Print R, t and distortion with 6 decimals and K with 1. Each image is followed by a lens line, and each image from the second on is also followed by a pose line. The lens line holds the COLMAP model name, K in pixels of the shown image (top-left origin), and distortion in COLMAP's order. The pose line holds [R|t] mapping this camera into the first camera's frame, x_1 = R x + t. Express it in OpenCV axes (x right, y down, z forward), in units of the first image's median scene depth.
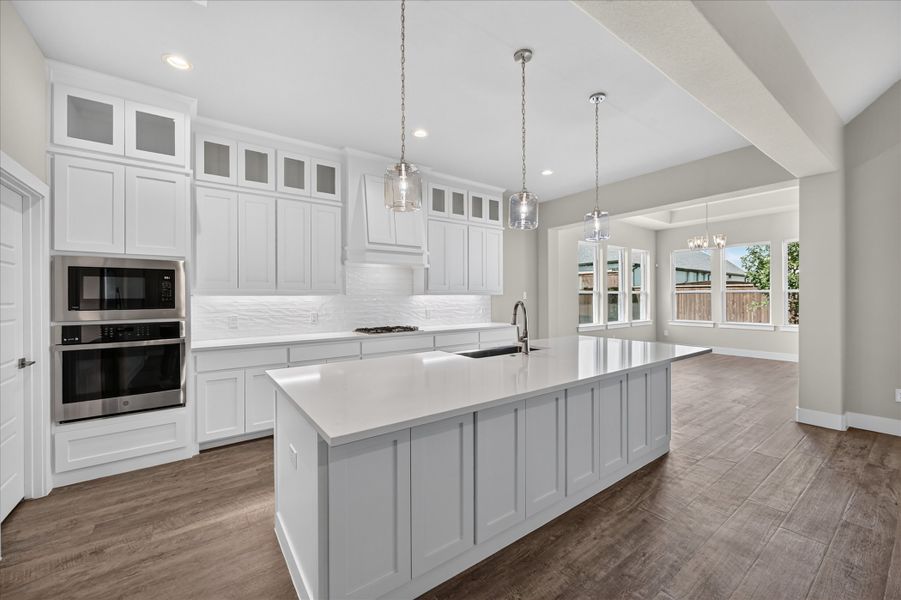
lens RADIAL K [[359.3, 0, 458.6], [0, 359.3, 296.4], [0, 0, 1]] dist [-0.002830, -0.000562]
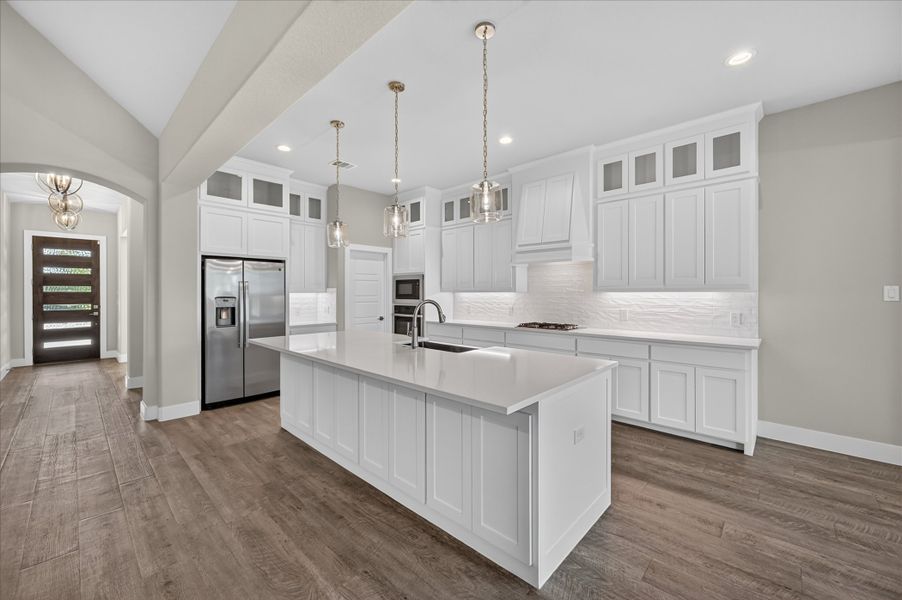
lens RADIAL K [[359.7, 0, 453.8], [0, 359.7, 294.8], [0, 0, 1]] dist [-0.002830, -0.000562]
pose [[0.177261, 0.011650, -0.984095, 0.914681], [0.000478, 0.999929, 0.011924, -0.010883], [0.984164, -0.002585, 0.177242, 0.661472]]
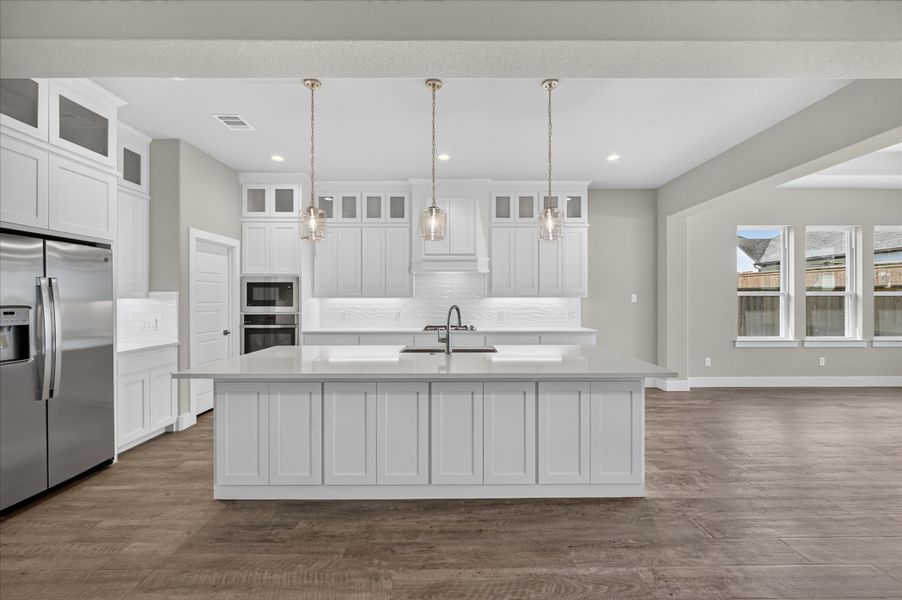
lens RADIAL K [[359.7, 0, 457.4], [0, 359.7, 299.0], [0, 0, 1]] dist [-0.002830, -0.000562]
pose [[0.808482, 0.007105, -0.588478, 0.605698], [-0.003496, 0.999967, 0.007270, -0.010602], [0.588511, -0.003820, 0.808480, 0.096996]]
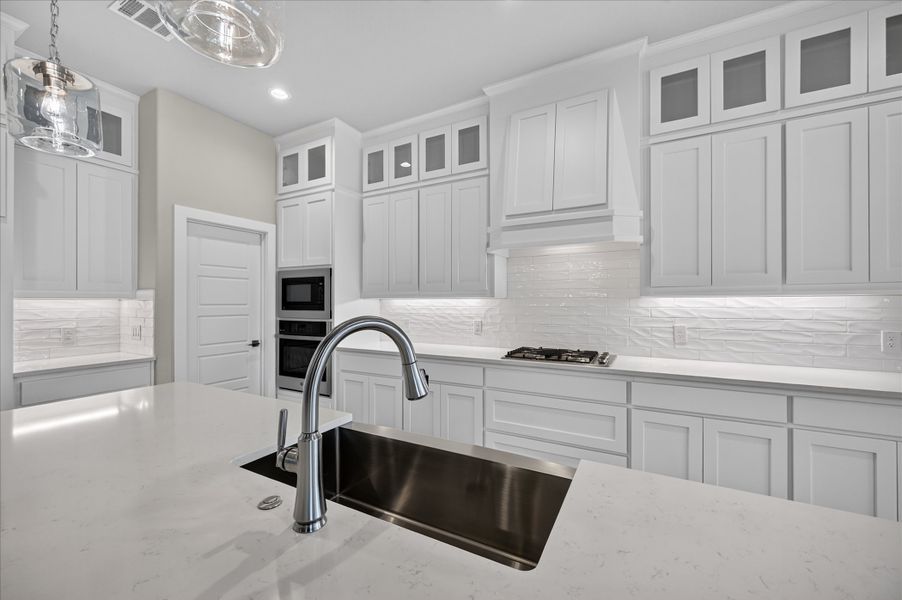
lens RADIAL K [[359.7, 0, 453.2], [0, 359.7, 301.2], [0, 0, 1]] dist [-0.002830, -0.000562]
pose [[0.418191, 0.003649, -0.908352, 0.332301], [0.000268, 0.999991, 0.004141, -0.000076], [0.908359, -0.001976, 0.418186, 0.706360]]
